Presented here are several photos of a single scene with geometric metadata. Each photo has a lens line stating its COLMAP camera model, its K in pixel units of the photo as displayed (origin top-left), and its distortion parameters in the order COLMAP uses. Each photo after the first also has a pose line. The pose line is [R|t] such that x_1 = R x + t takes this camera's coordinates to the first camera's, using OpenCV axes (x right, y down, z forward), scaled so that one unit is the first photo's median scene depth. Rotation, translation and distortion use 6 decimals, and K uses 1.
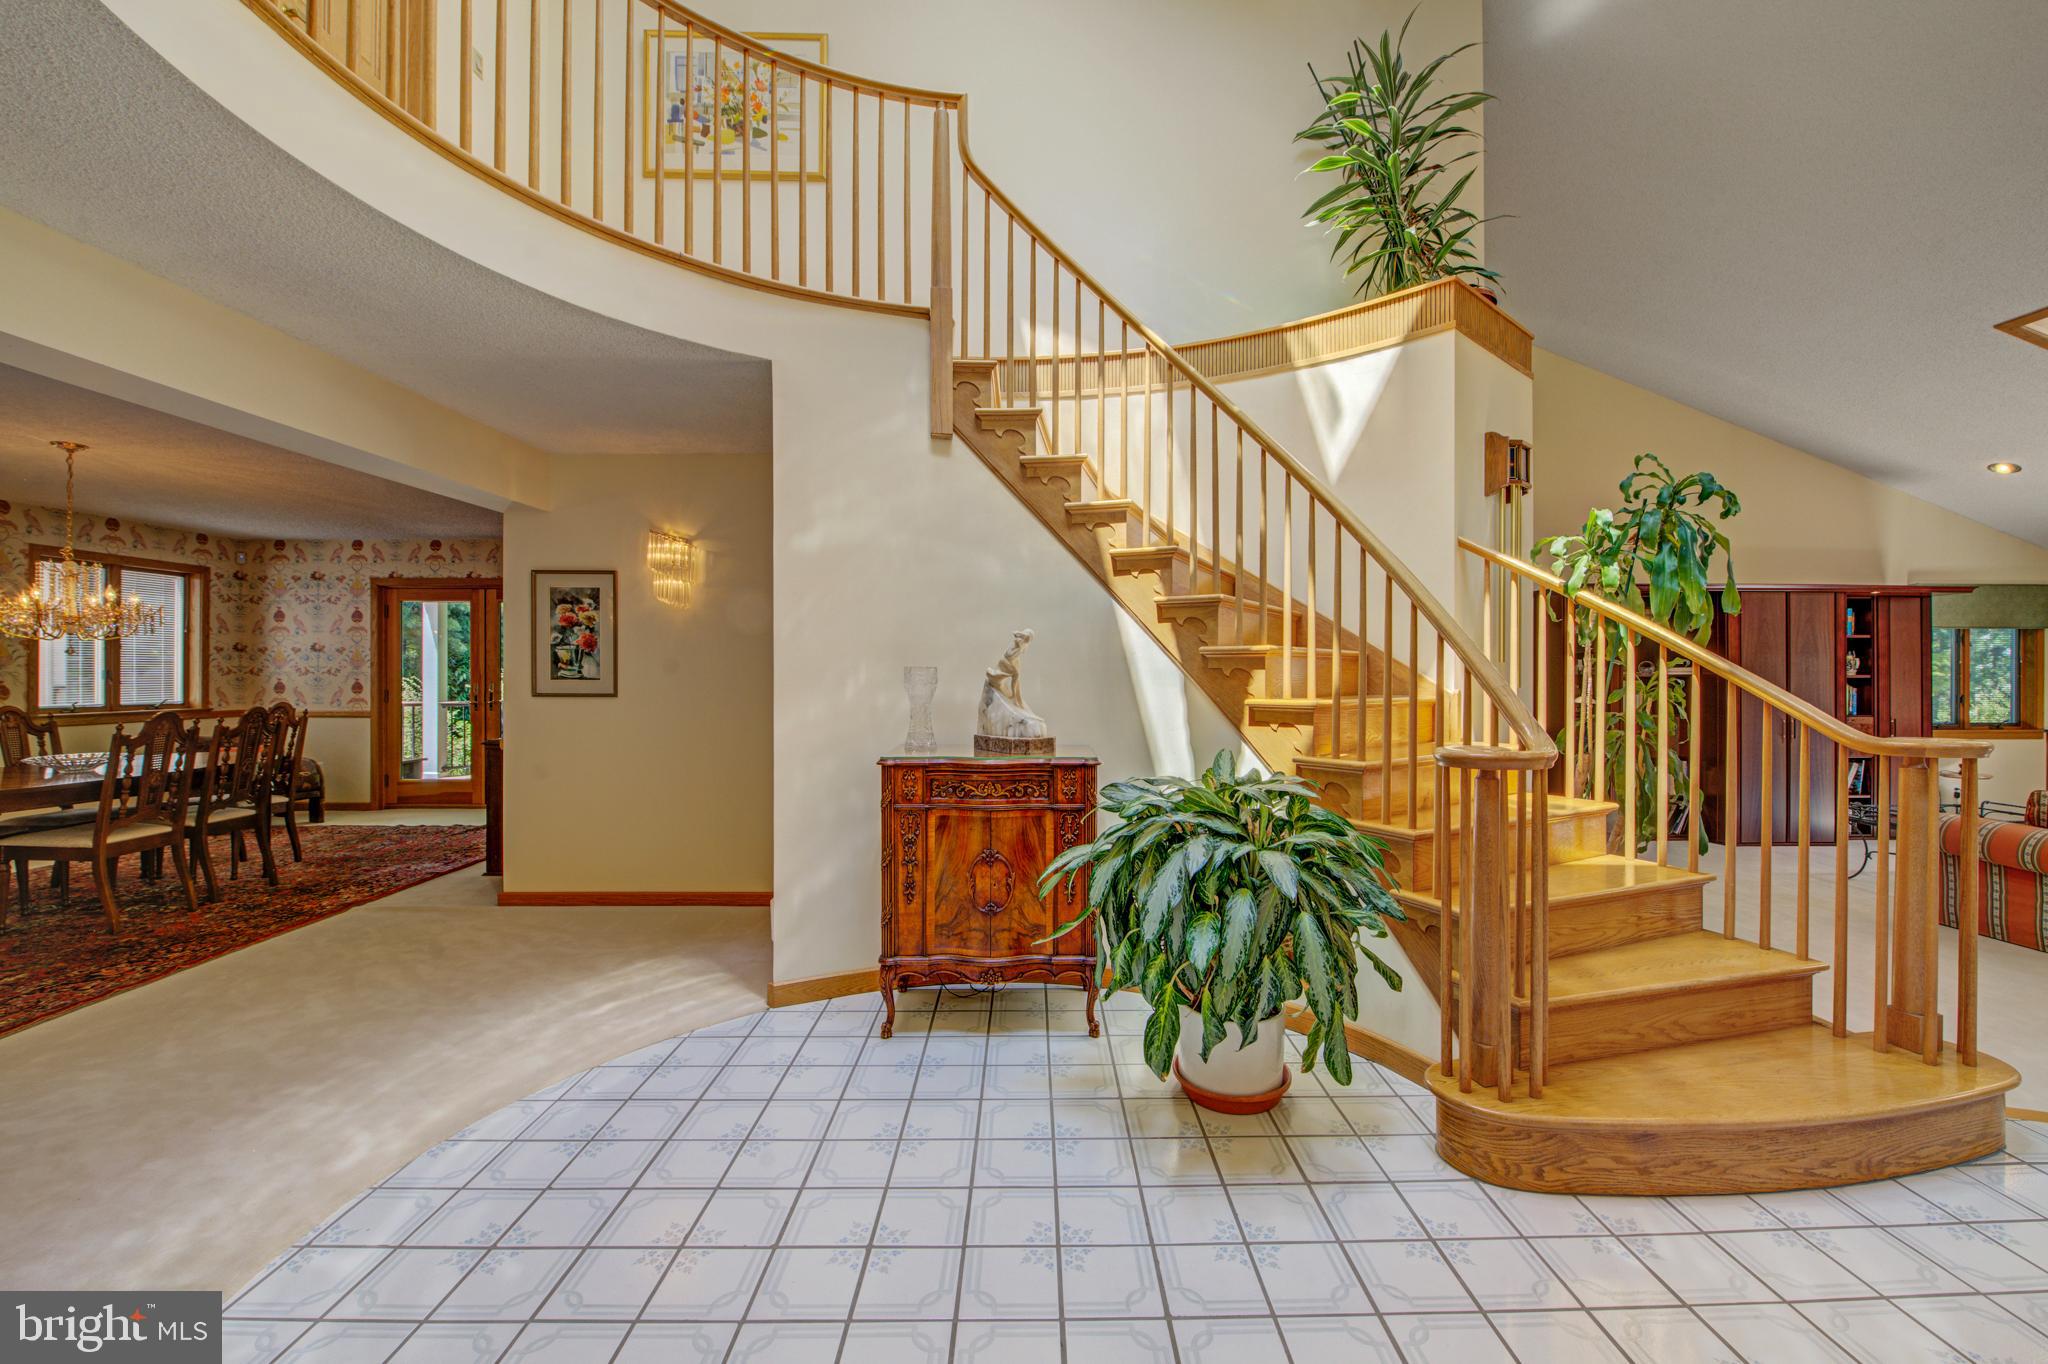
lens RADIAL K [[822.4, 0, 1031.7], [0, 822.4, 674.9], [0, 0, 1]] dist [-0.005647, -0.003062]
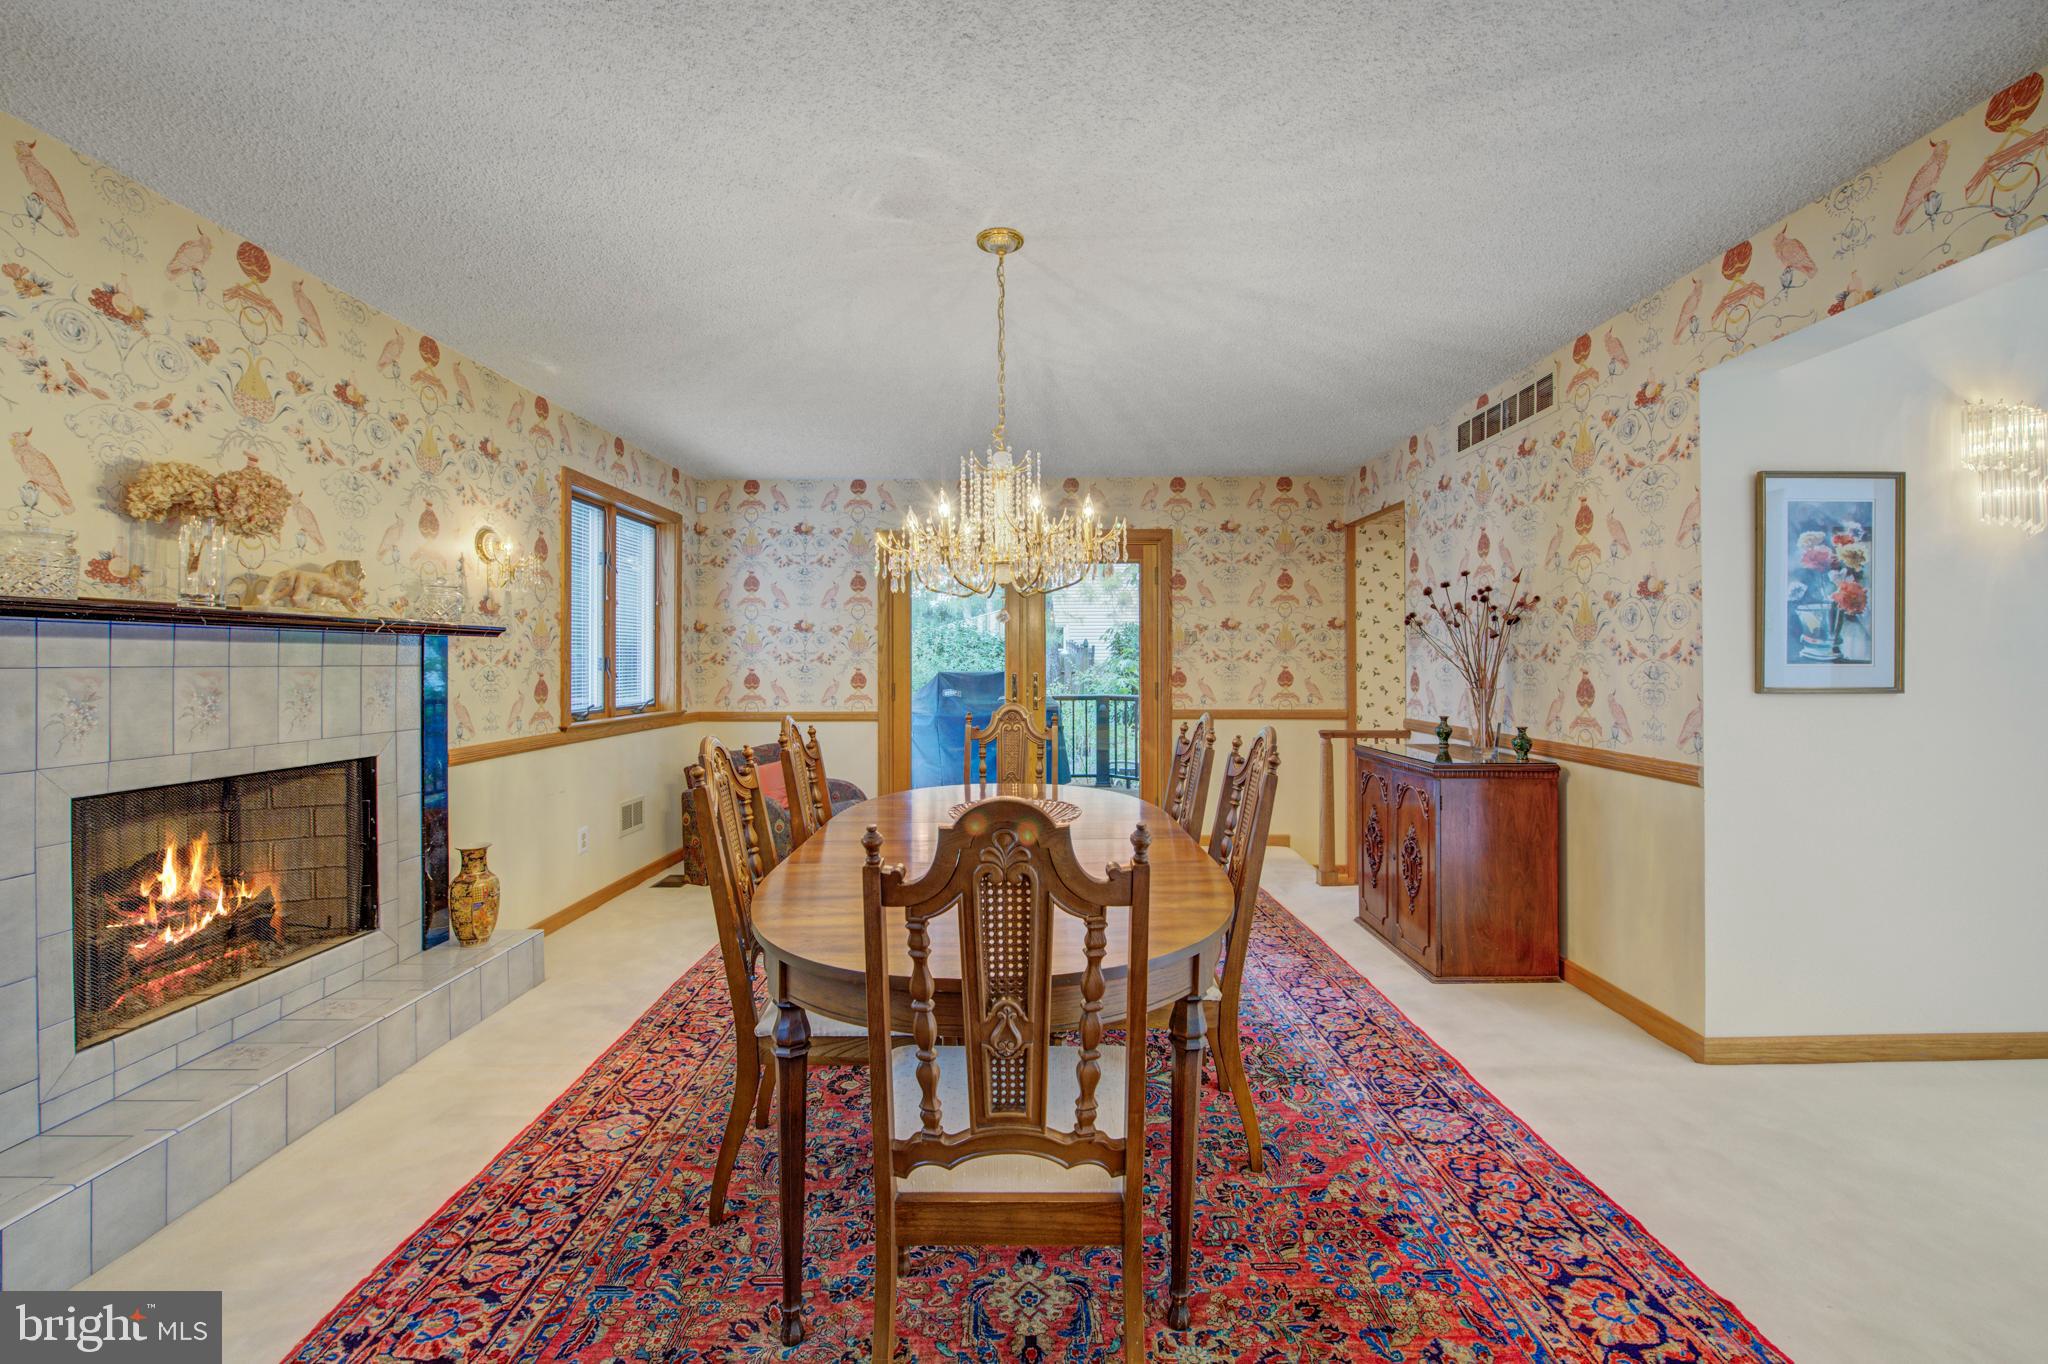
lens RADIAL K [[841.8, 0, 1035.9], [0, 841.8, 658.2], [0, 0, 1]] dist [-0.007357, -0.001650]
pose [[0.999920, -0.008188, -0.009604, -0.659360], [0.008150, 0.999959, -0.003993, 0.000119], [0.009637, 0.003914, 0.999946, 0.246640]]
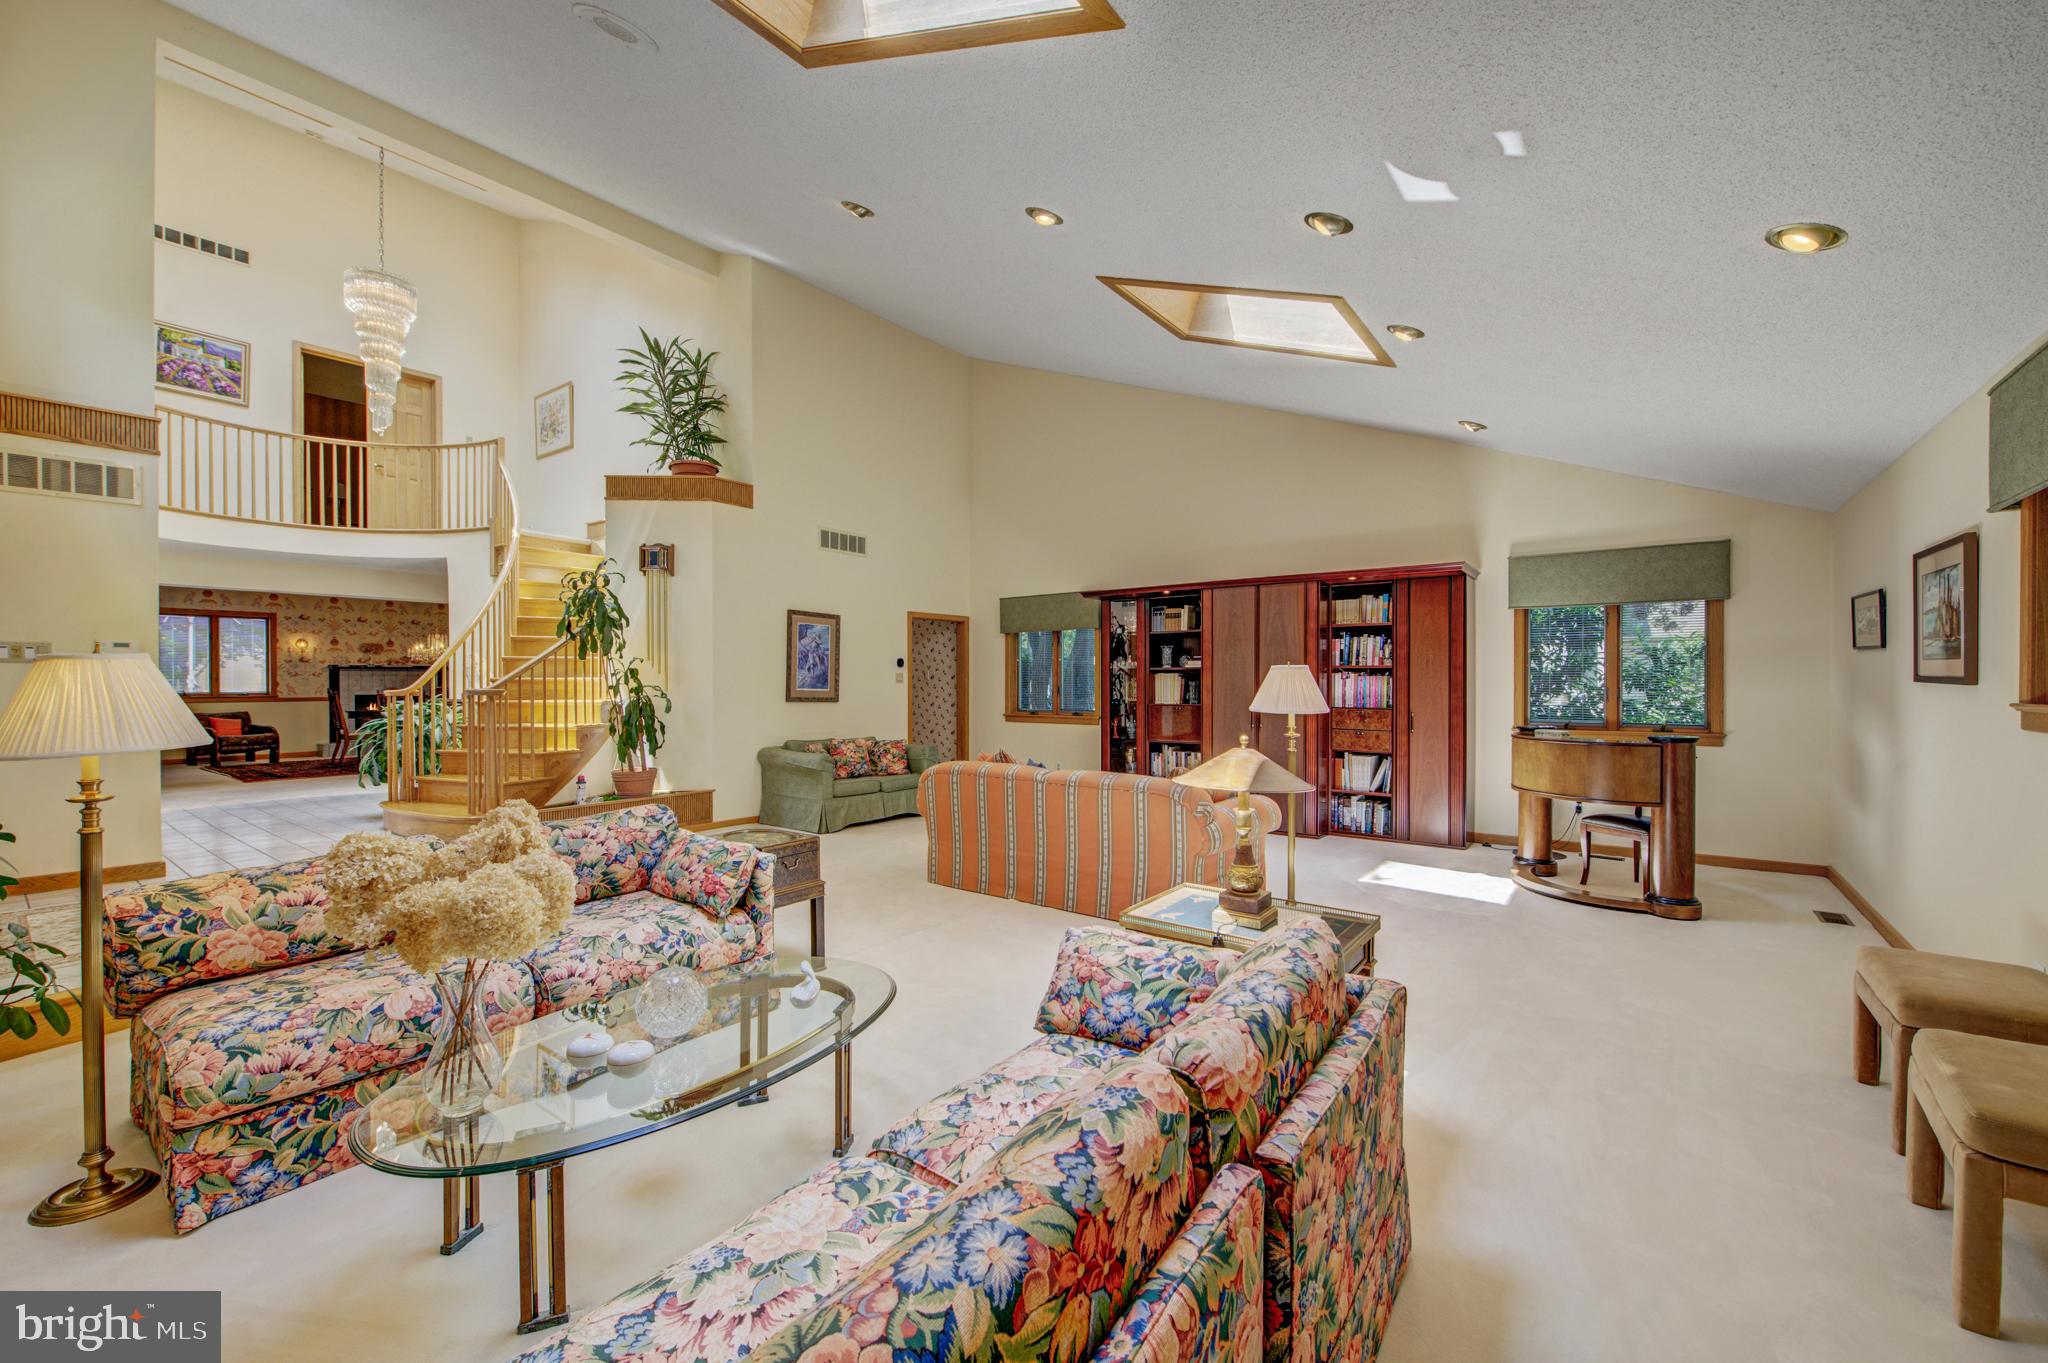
lens RADIAL K [[817.1, 0, 1032.9], [0, 817.1, 689.4], [0, 0, 1]] dist [-0.004651, -0.004291]
pose [[0.789227, -0.007040, -0.614061, 1.242175], [0.010770, 0.999939, 0.002378, 0.040403], [0.614007, -0.008490, 0.789255, 0.024374]]
